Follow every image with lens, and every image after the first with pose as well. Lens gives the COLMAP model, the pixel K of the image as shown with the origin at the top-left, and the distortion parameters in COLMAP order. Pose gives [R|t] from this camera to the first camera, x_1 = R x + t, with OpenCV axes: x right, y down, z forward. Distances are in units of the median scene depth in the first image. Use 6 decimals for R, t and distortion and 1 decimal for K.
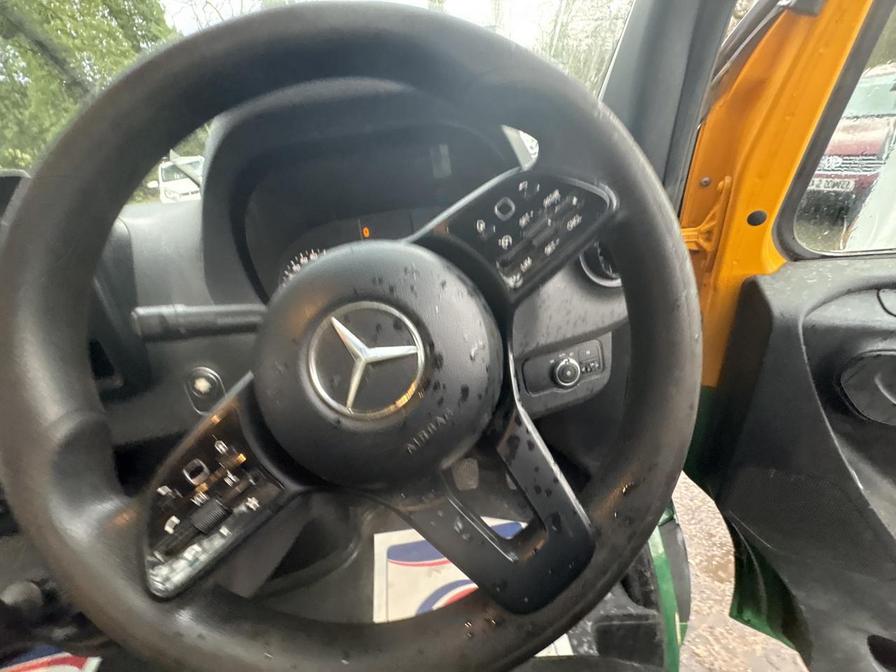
lens RADIAL K [[354.4, 0, 448.8], [0, 354.4, 337.6], [0, 0, 1]] dist [-0.000337, -0.000372]
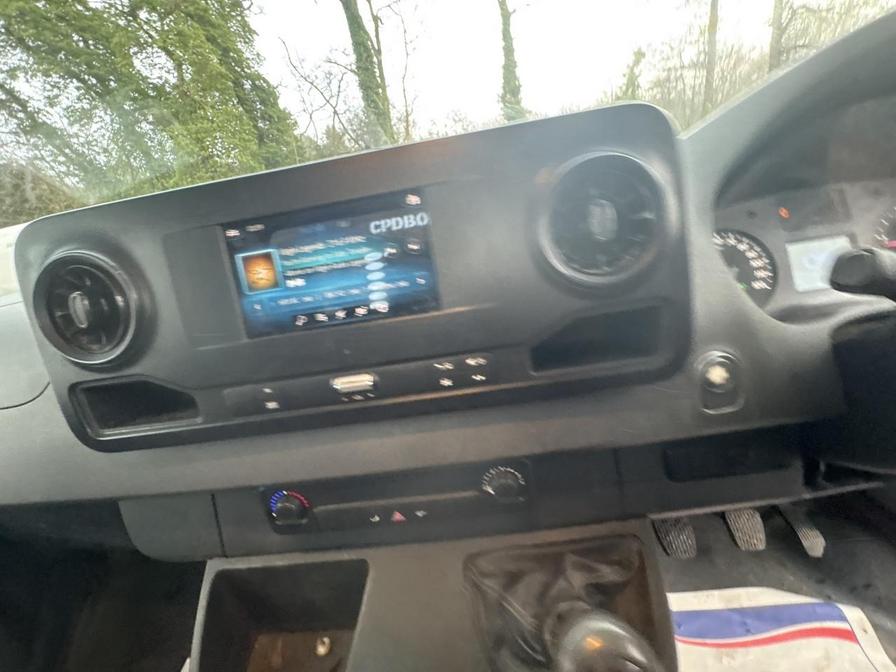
lens RADIAL K [[356.4, 0, 448.1], [0, 356.4, 337.9], [0, 0, 1]] dist [-0.000764, -0.000100]
pose [[0.987281, 0.019333, -0.157806, -0.809057], [-0.037801, 0.992659, -0.114884, 0.115877], [0.154427, 0.119388, 0.980764, 0.079197]]
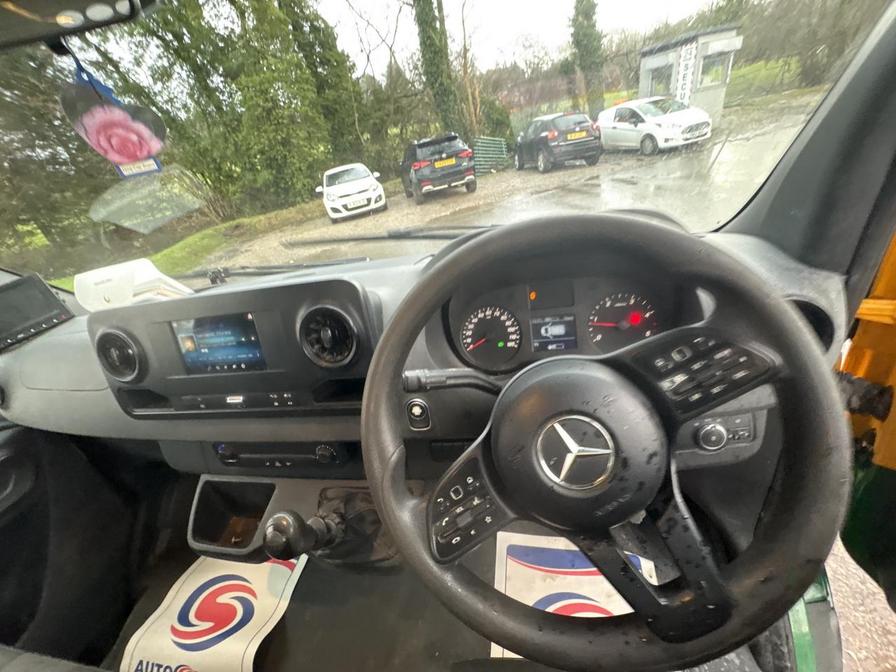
lens RADIAL K [[354.4, 0, 448.8], [0, 354.4, 337.6], [0, 0, 1]] dist [-0.000337, -0.000372]
pose [[0.948799, 0.094394, -0.301446, -0.114197], [-0.088691, 0.995526, 0.032580, -0.153136], [0.303173, -0.004177, 0.952926, -0.232295]]
